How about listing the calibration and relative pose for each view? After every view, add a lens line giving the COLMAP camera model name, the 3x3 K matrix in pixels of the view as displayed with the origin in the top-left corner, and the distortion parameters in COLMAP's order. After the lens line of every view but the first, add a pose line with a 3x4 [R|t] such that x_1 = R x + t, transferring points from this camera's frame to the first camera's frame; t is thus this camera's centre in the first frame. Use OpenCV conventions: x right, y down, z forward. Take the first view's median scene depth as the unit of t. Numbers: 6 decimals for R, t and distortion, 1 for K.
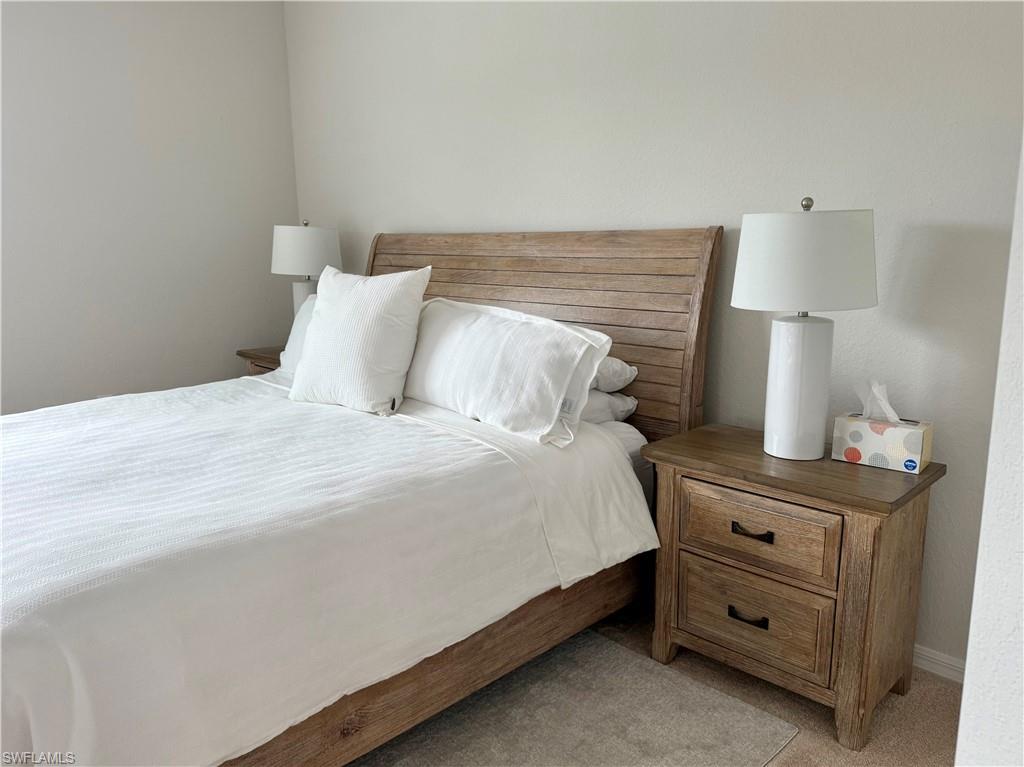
lens RADIAL K [[754.1, 0, 532.9], [0, 754.1, 381.0], [0, 0, 1]] dist [0.058499, -0.073441]
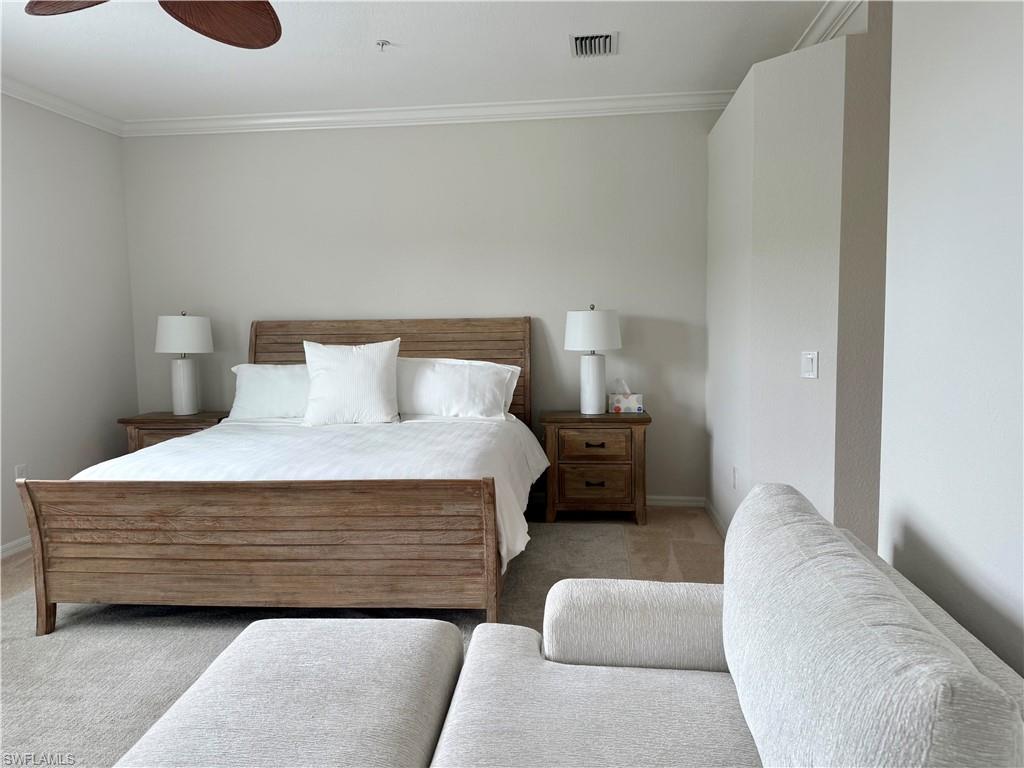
lens RADIAL K [[754.1, 0, 502.4], [0, 754.1, 388.3], [0, 0, 1]] dist [0.058499, -0.073441]
pose [[0.766875, -0.063734, 0.638624, -1.247611], [0.129597, 0.989937, -0.056828, 0.108599], [-0.628576, 0.126344, 0.767418, -0.553144]]
